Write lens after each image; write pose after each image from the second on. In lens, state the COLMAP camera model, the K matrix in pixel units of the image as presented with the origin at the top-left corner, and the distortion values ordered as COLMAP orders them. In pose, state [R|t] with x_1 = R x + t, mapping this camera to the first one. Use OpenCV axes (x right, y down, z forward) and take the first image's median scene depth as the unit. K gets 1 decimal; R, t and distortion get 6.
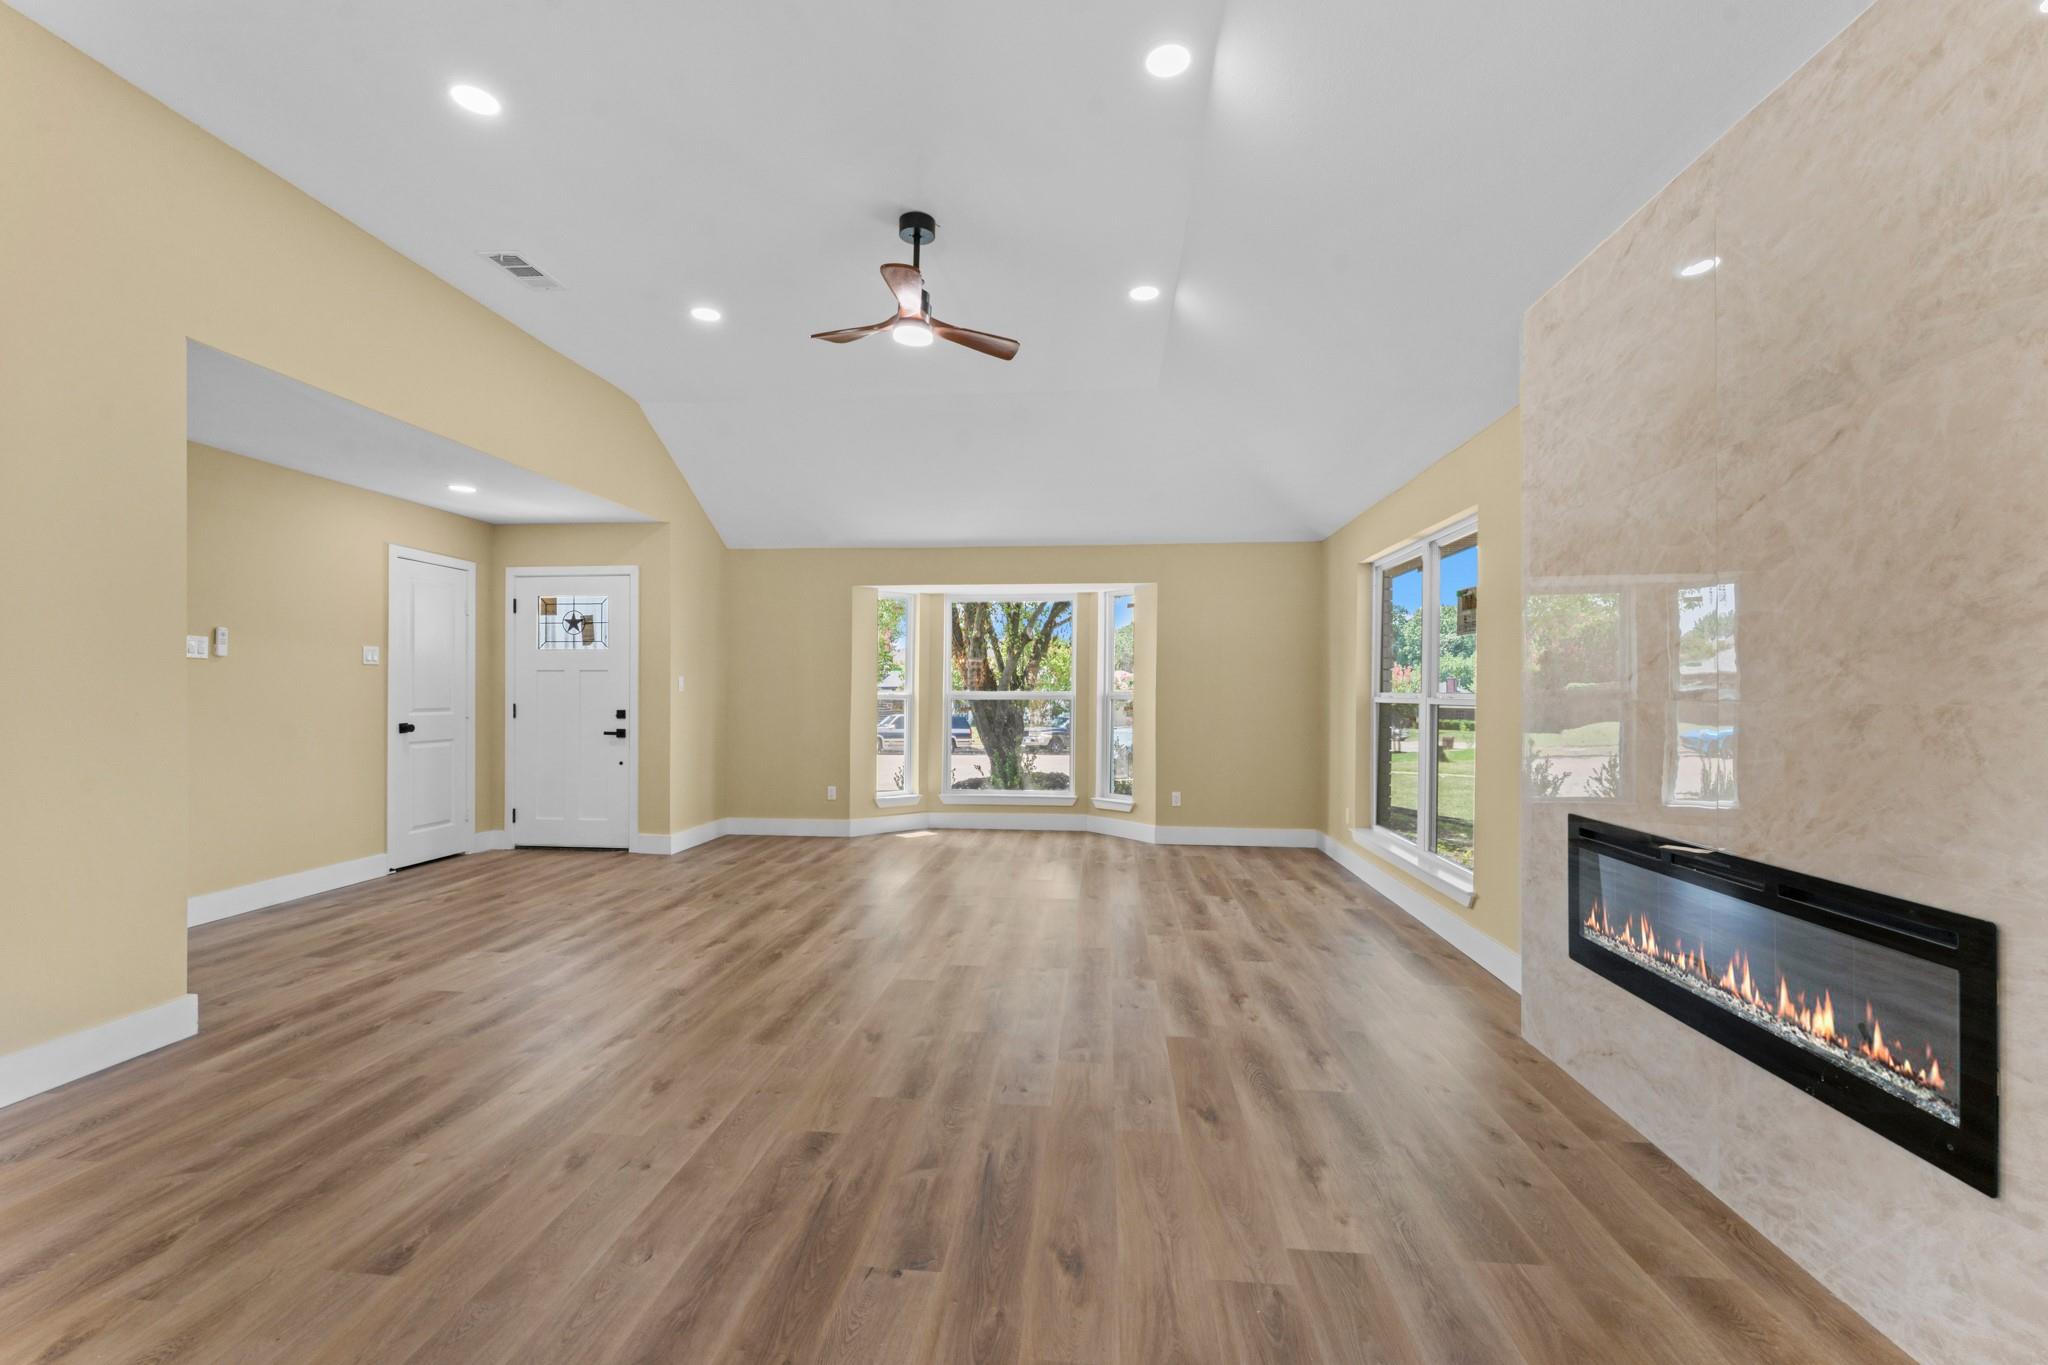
lens RADIAL K [[831.6, 0, 1024.0], [0, 831.6, 682.5], [0, 0, 1]] dist [-0.001464, -0.000135]
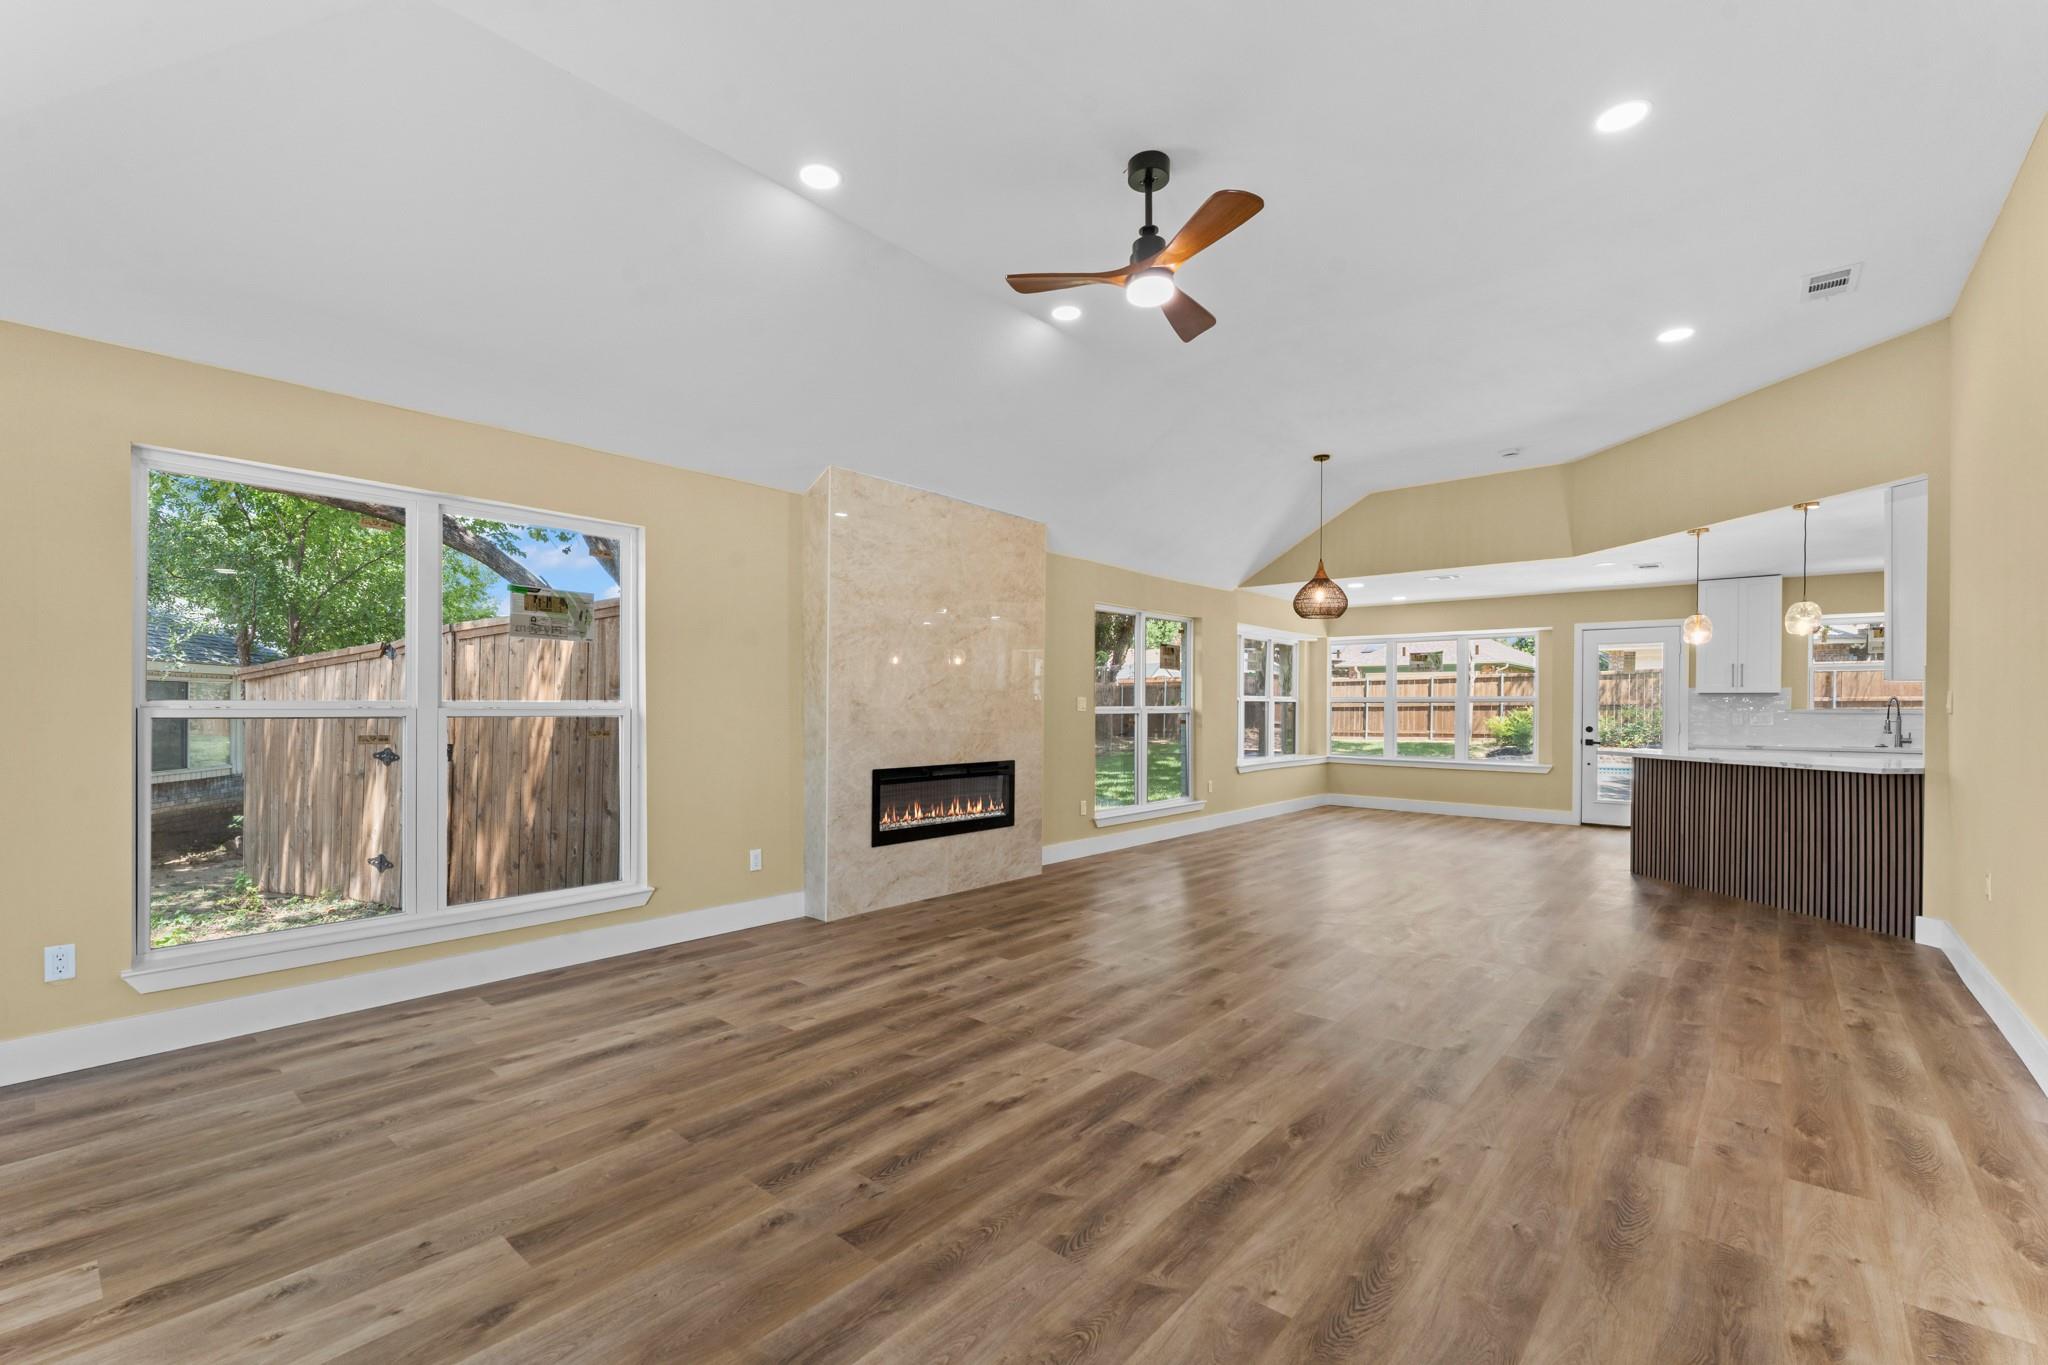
lens RADIAL K [[872.8, 0, 1002.4], [0, 872.8, 709.2], [0, 0, 1]] dist [0.000551, 0.000118]
pose [[-0.806702, -0.010936, 0.590857, -0.850498], [-0.016117, 0.999864, -0.003498, 0.029340], [-0.590739, -0.012345, -0.806769, 2.819142]]
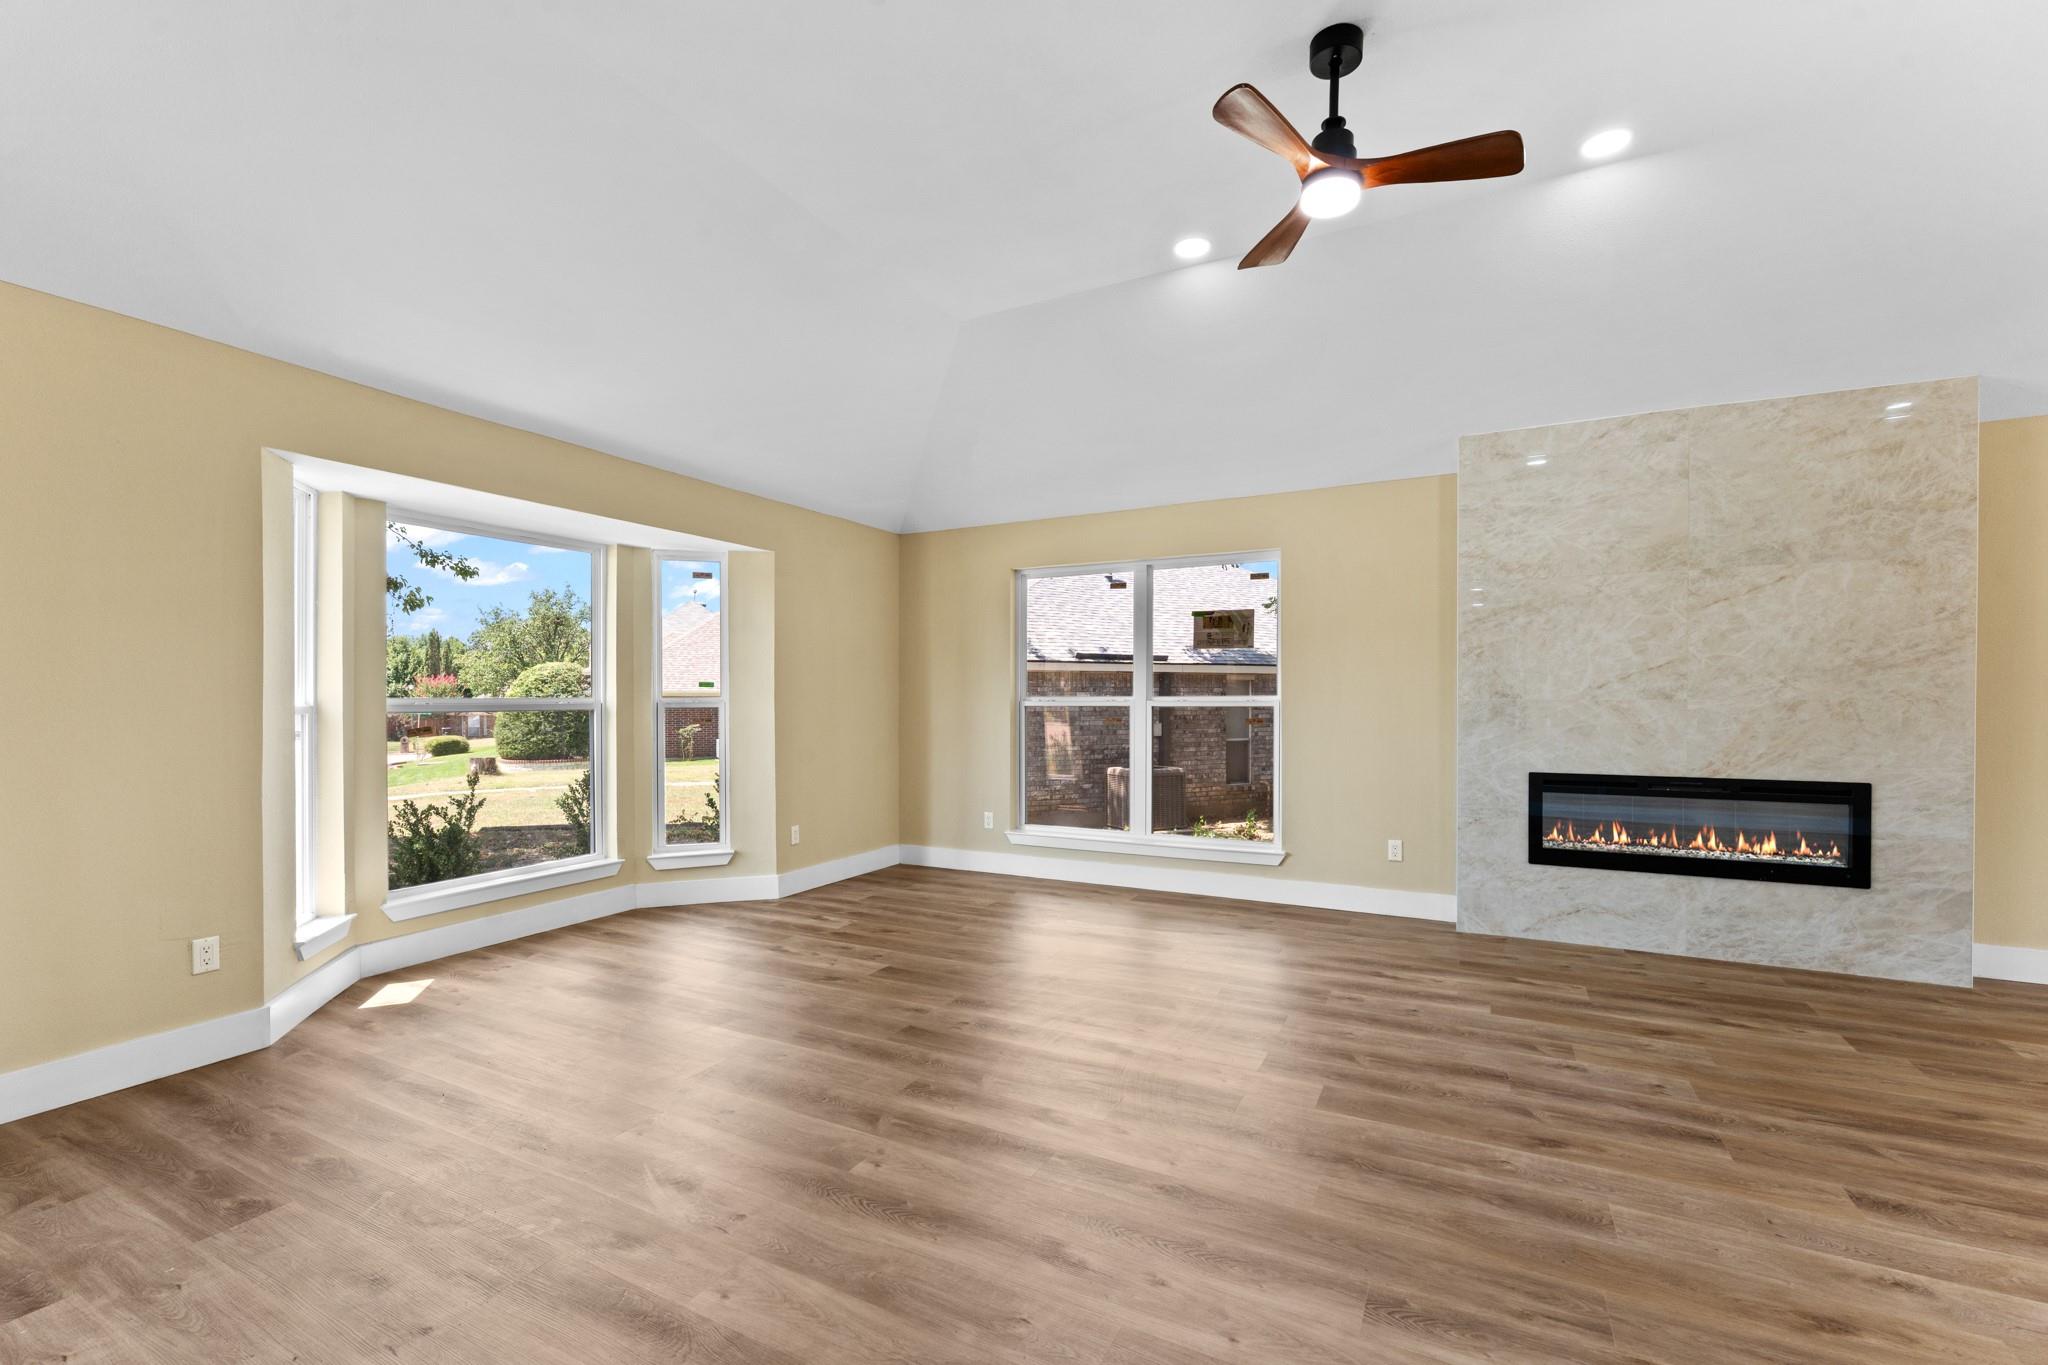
lens RADIAL K [[864.5, 0, 1022.3], [0, 864.5, 698.6], [0, 0, 1]] dist [-0.001312, -0.000128]
pose [[0.378453, -0.005110, 0.925606, -1.434830], [-0.008232, 0.999927, 0.008886, 0.013420], [-0.925584, -0.010983, 0.378384, 1.495177]]
